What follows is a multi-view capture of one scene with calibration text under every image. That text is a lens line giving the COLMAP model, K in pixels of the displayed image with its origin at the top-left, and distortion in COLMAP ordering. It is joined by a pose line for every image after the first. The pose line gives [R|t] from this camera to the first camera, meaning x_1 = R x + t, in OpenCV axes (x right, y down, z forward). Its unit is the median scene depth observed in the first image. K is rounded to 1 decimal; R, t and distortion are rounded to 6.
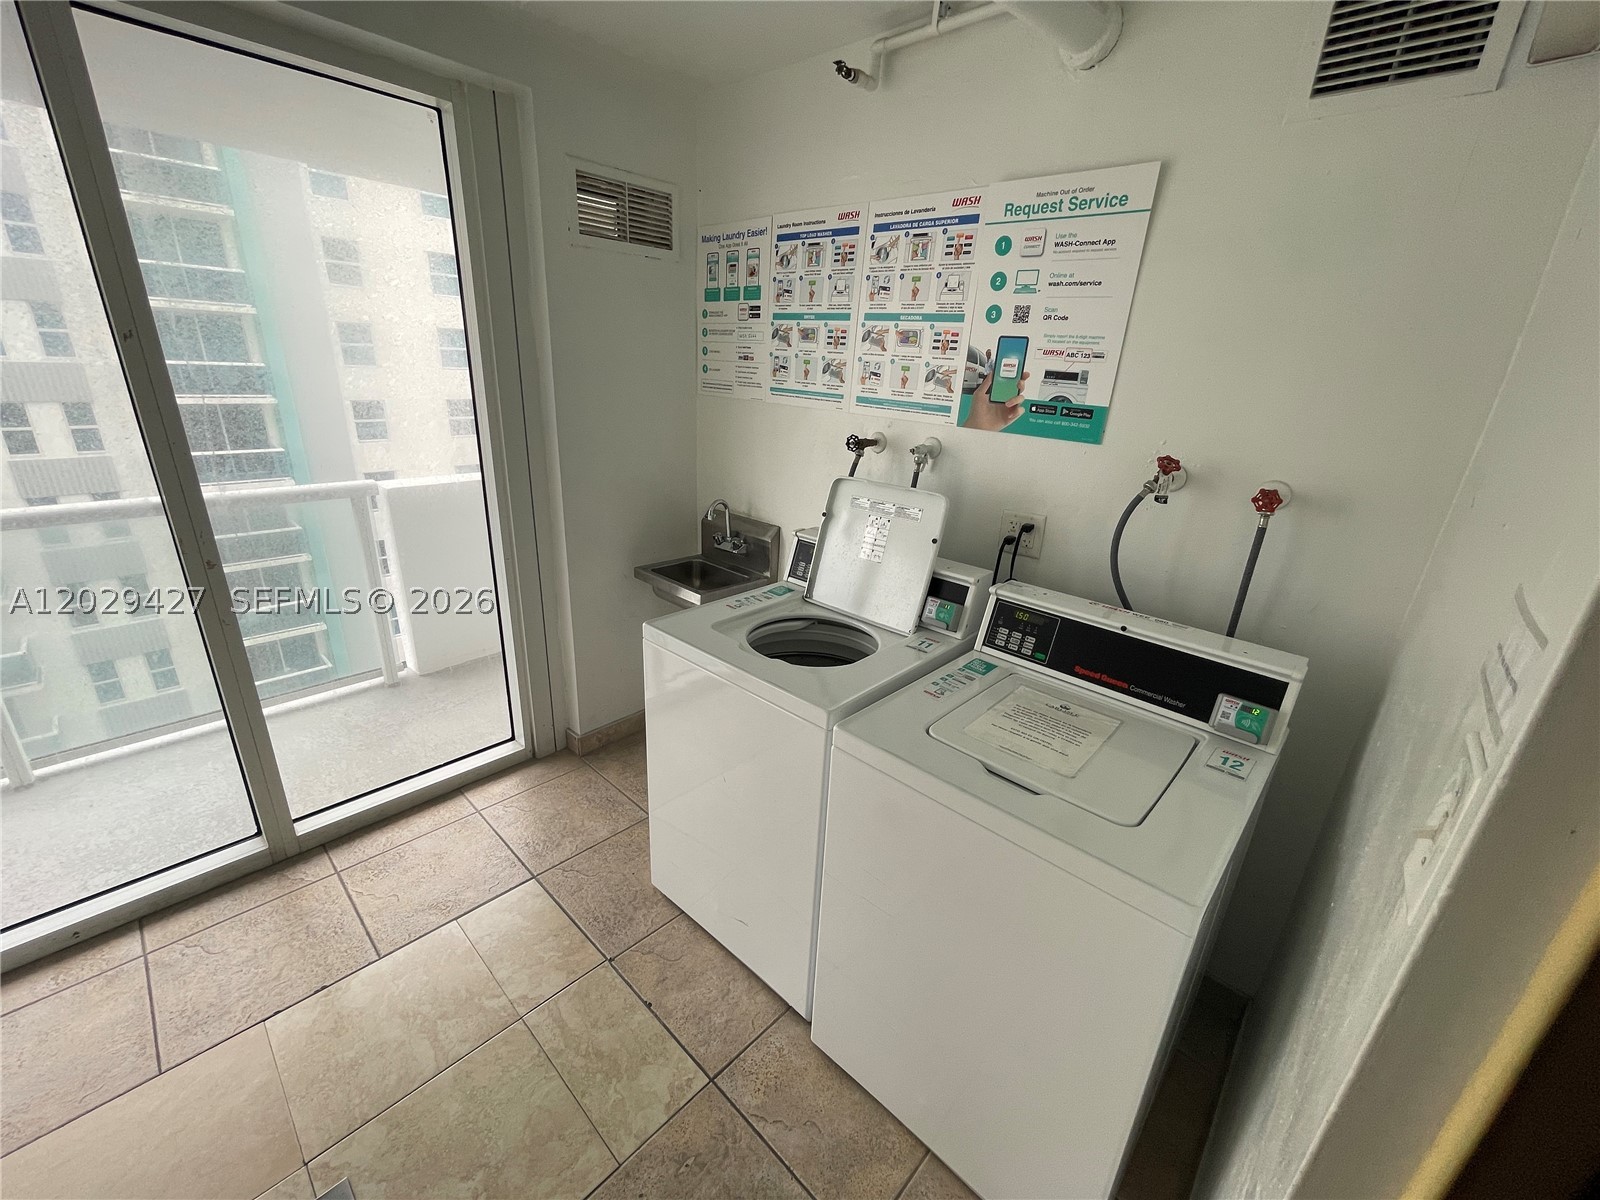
lens RADIAL K [[649.5, 0, 798.9], [0, 649.5, 602.4], [0, 0, 1]] dist [-0.013084, 0.003420]
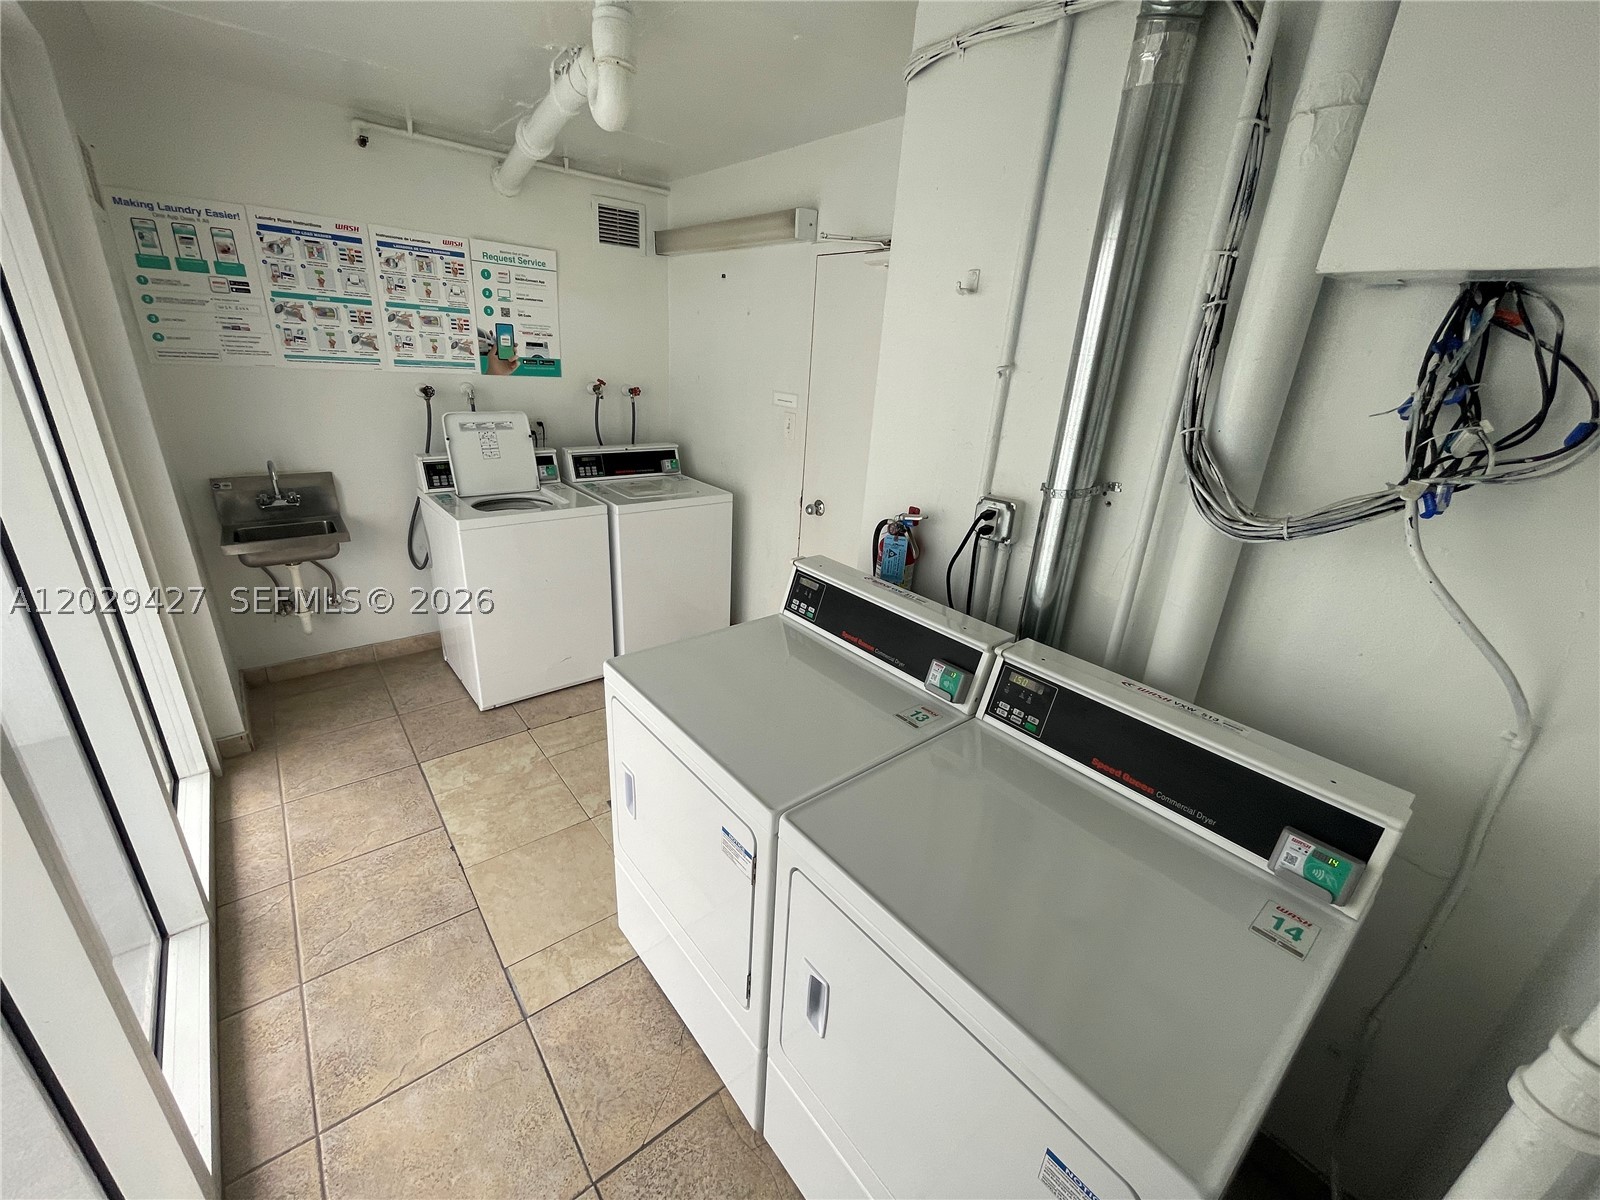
lens RADIAL K [[649.5, 0, 801.8], [0, 649.5, 598.5], [0, 0, 1]] dist [-0.013084, 0.003420]
pose [[0.118301, -0.402726, 0.907643, -1.447662], [0.281838, 0.890089, 0.358203, -0.115586], [-0.952141, 0.213433, 0.218801, -0.064764]]
